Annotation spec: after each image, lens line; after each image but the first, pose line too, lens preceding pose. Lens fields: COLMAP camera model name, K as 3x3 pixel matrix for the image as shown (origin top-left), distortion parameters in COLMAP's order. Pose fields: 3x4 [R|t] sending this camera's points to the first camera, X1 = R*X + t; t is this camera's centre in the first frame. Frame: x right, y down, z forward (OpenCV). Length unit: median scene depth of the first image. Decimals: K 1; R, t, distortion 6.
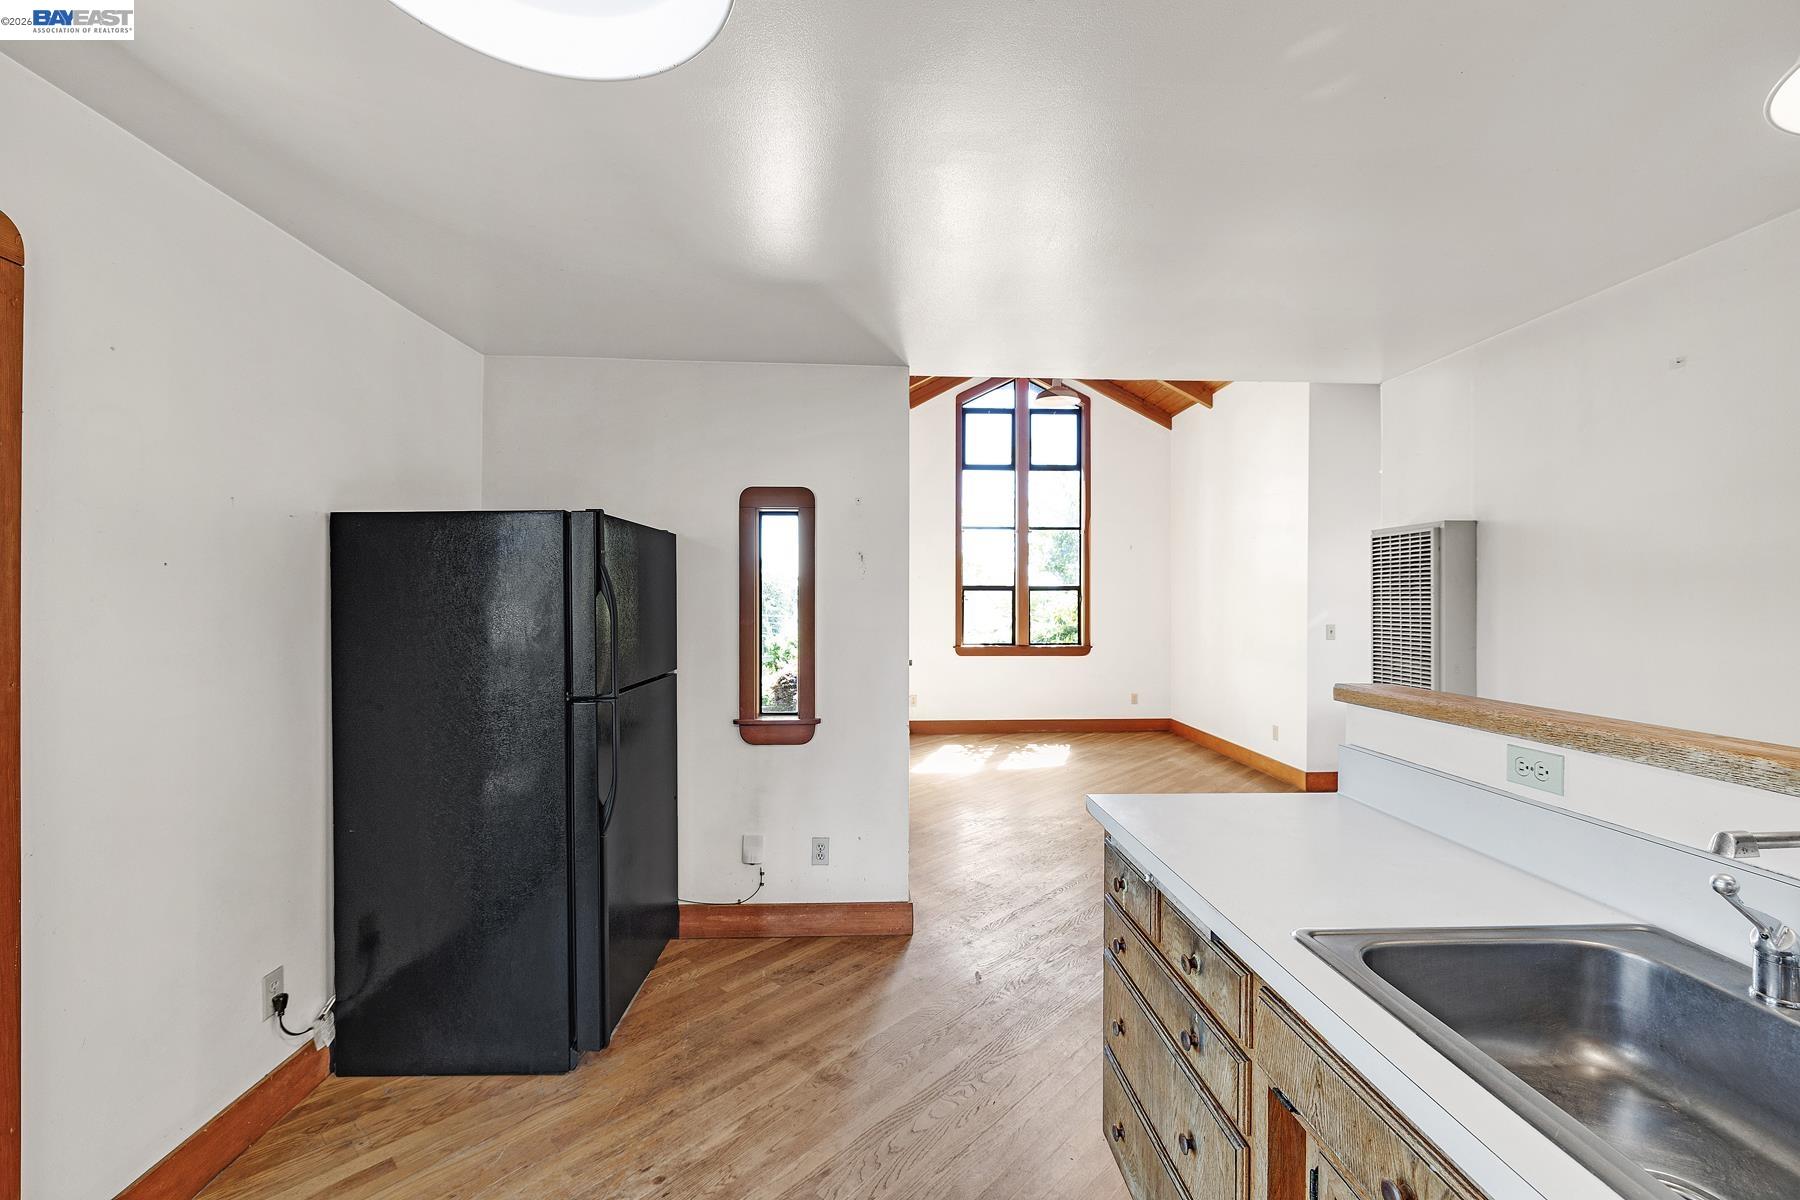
lens RADIAL K [[755.0, 0, 893.9], [0, 755.0, 605.6], [0, 0, 1]] dist [-0.001733, 0.000341]
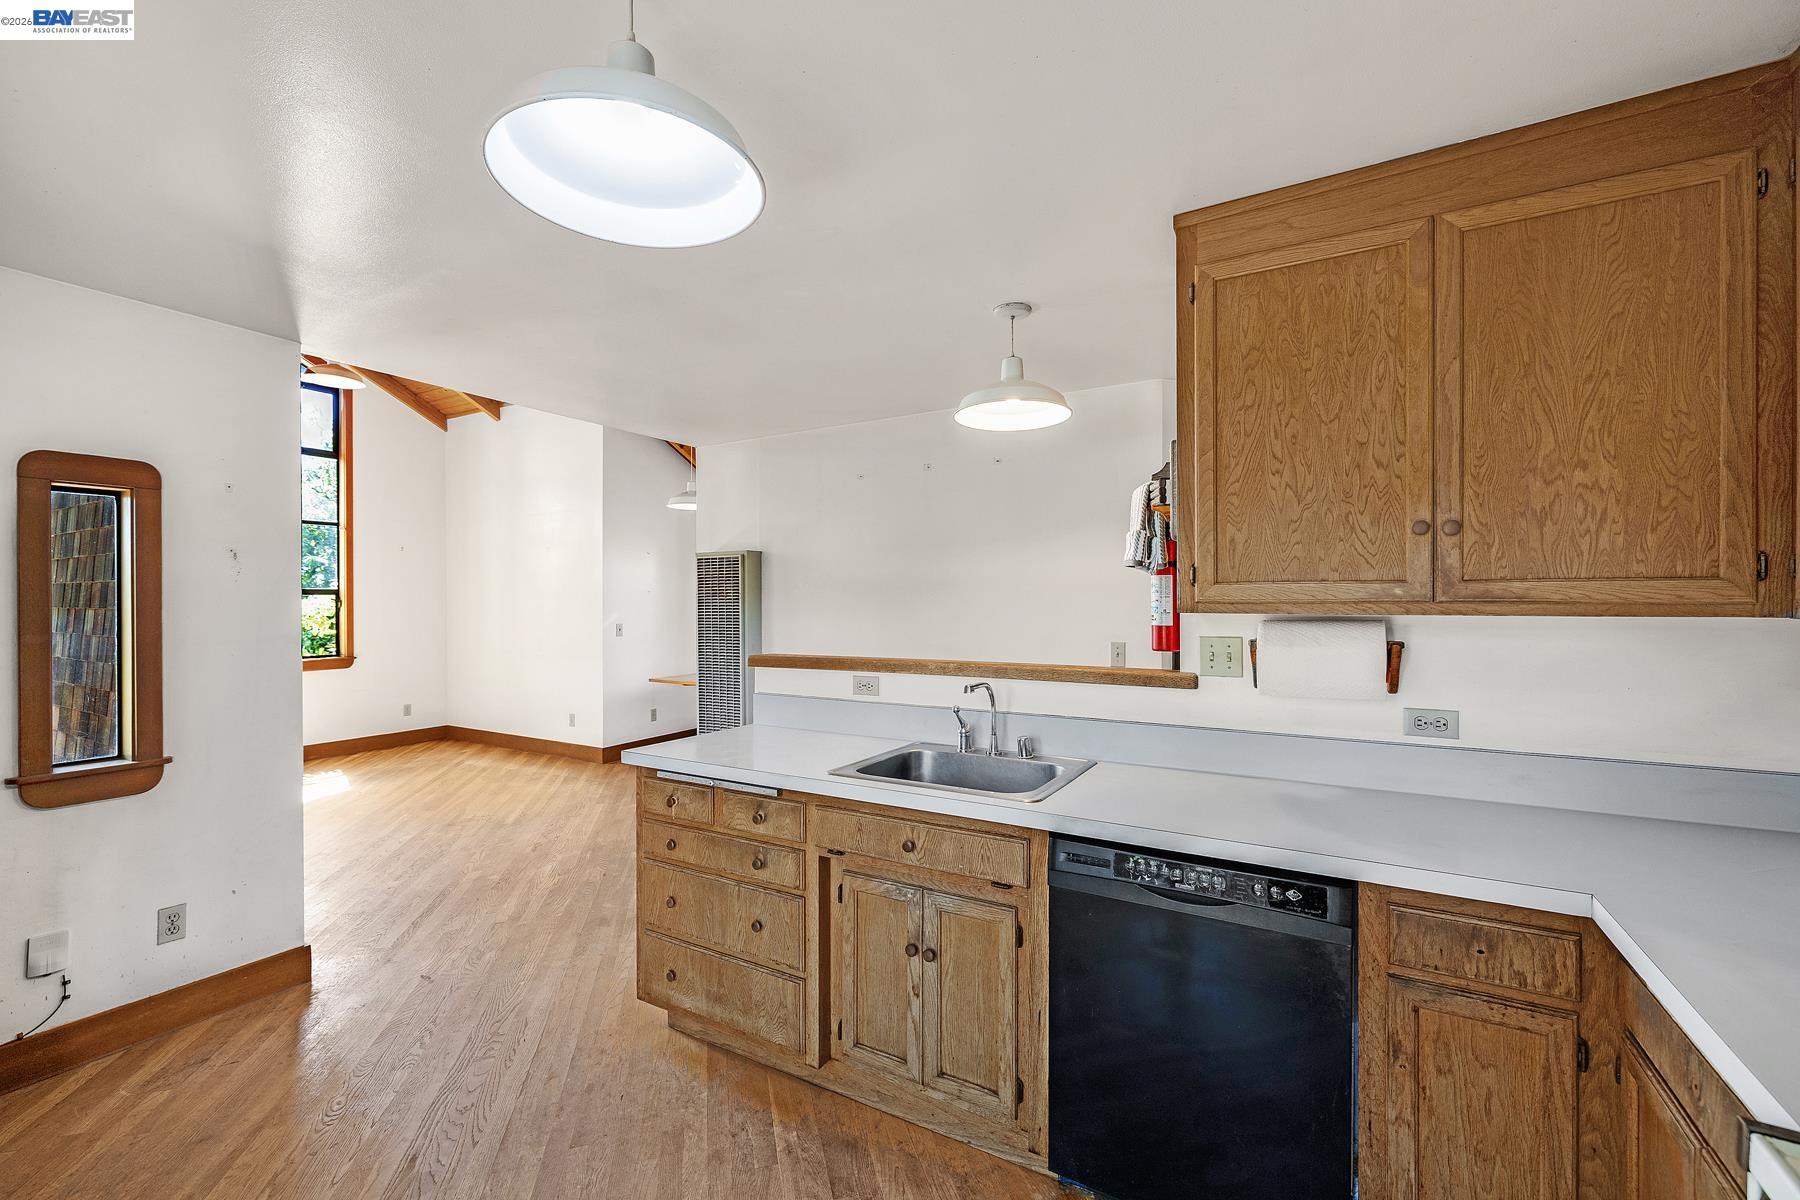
lens RADIAL K [[755.0, 0, 896.2], [0, 755.0, 600.6], [0, 0, 1]] dist [-0.001733, 0.000341]
pose [[0.547914, -0.003550, 0.836527, -0.181722], [0.013656, 0.999896, -0.004701, -0.000040], [-0.836423, 0.014000, 0.547905, -0.040432]]
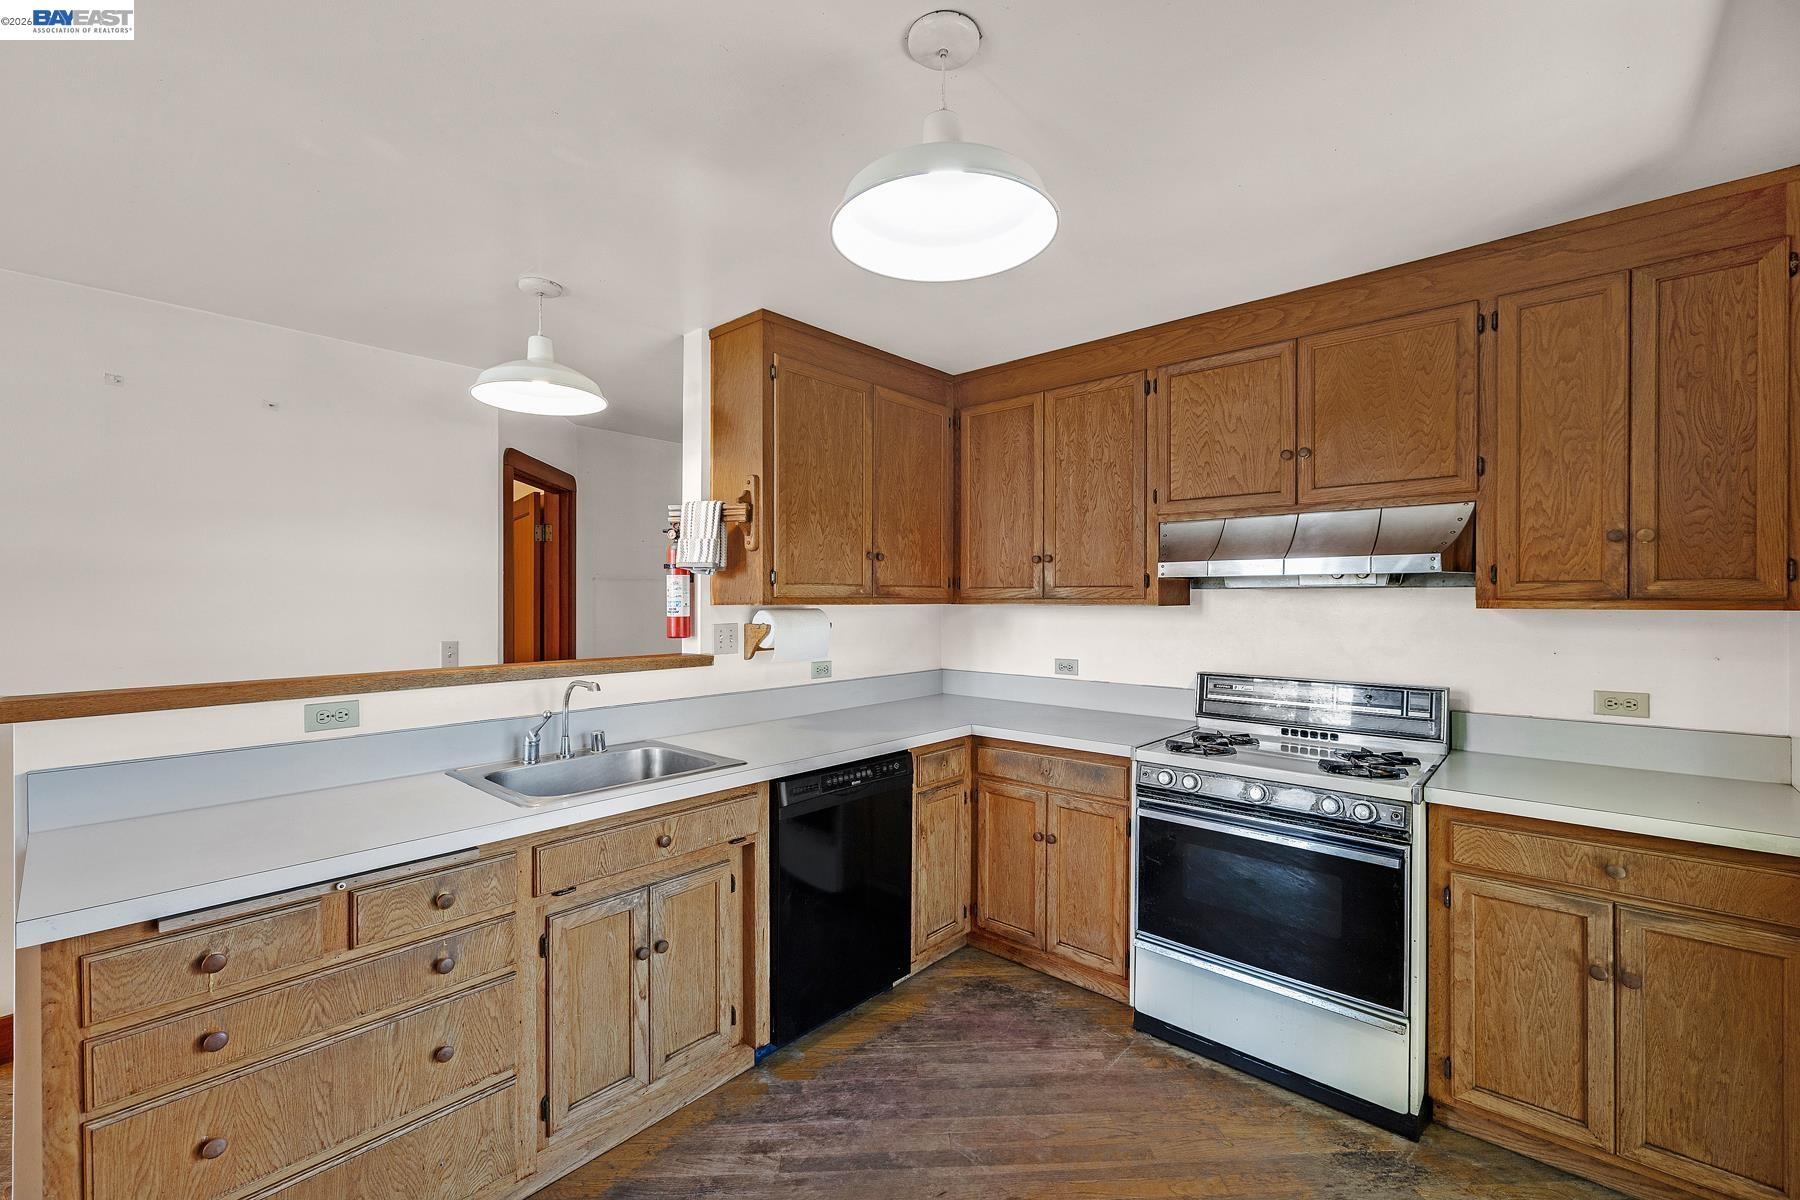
lens RADIAL K [[755.0, 0, 904.1], [0, 755.0, 598.6], [0, 0, 1]] dist [-0.001733, 0.000341]
pose [[-0.716815, -0.003761, 0.697253, -0.206145], [0.006053, 0.999914, 0.011616, -0.002995], [-0.697237, 0.012547, -0.716731, 0.288803]]
